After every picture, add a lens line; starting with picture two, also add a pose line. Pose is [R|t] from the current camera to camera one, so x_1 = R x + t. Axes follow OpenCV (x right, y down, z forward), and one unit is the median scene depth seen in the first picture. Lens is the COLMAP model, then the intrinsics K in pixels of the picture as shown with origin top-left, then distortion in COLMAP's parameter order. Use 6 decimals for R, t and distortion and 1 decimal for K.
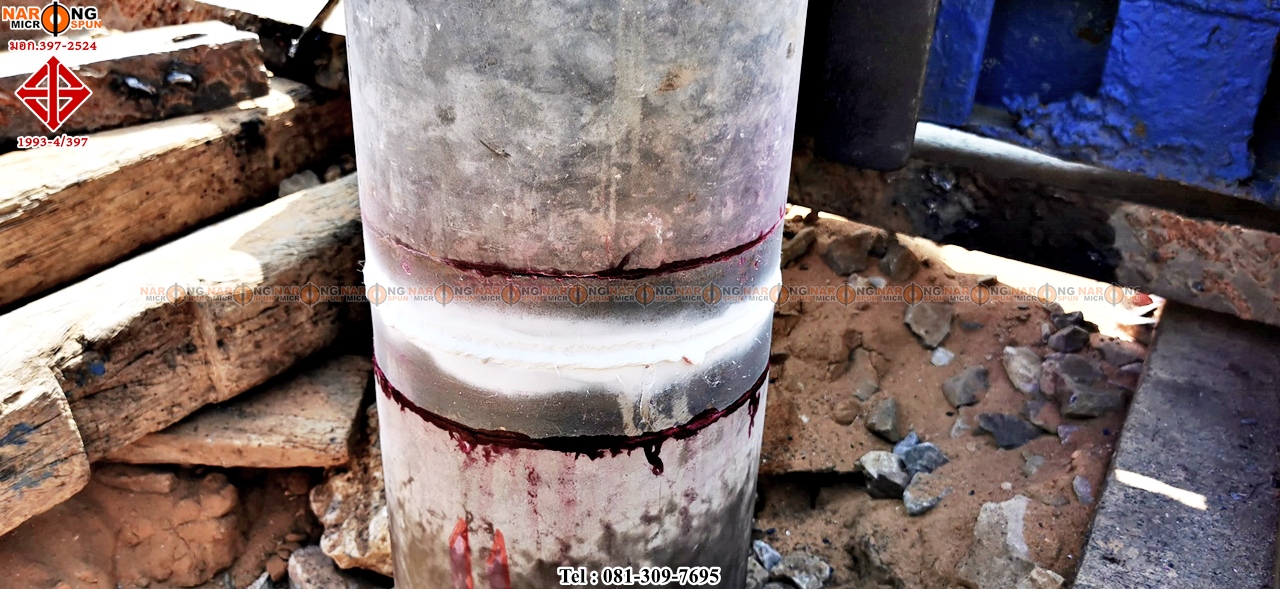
lens RADIAL K [[1023.7, 0, 640.0], [0, 1023.7, 294.5], [0, 0, 1]] dist [0.006978, 0.002253]
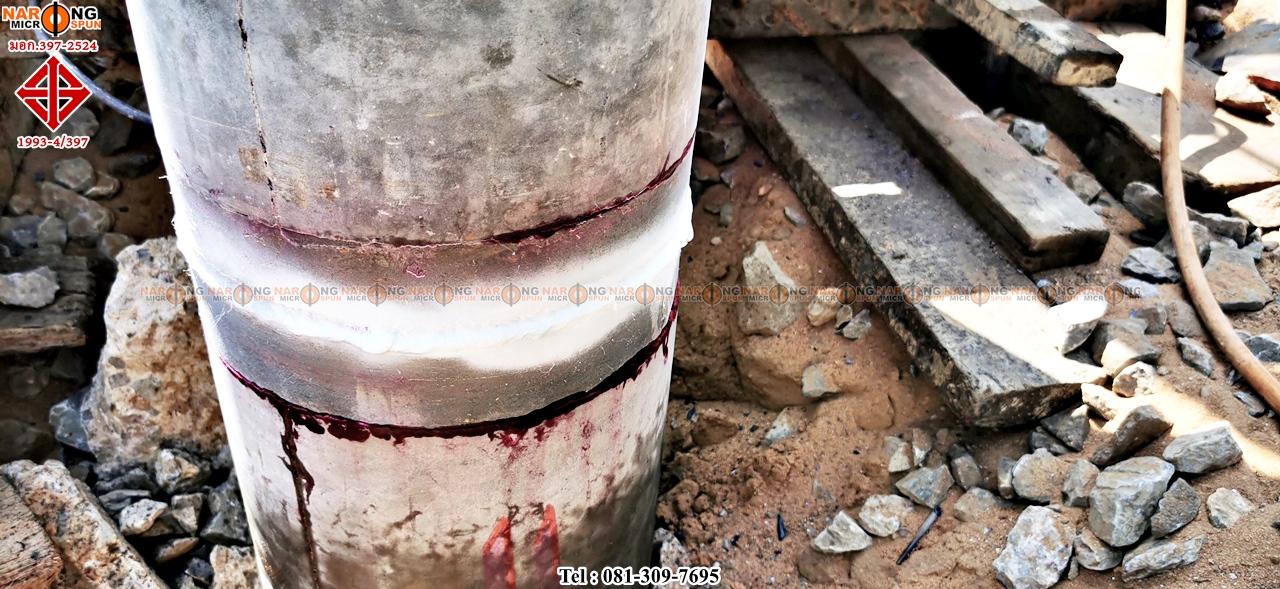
lens RADIAL K [[1023.7, 0, 640.0], [0, 1023.7, 294.5], [0, 0, 1]] dist [0.006978, 0.002253]
pose [[0.687190, -0.421120, 0.591969, -0.592488], [0.282389, 0.905610, 0.316429, -0.210370], [-0.669348, -0.050281, 0.741246, 0.347941]]
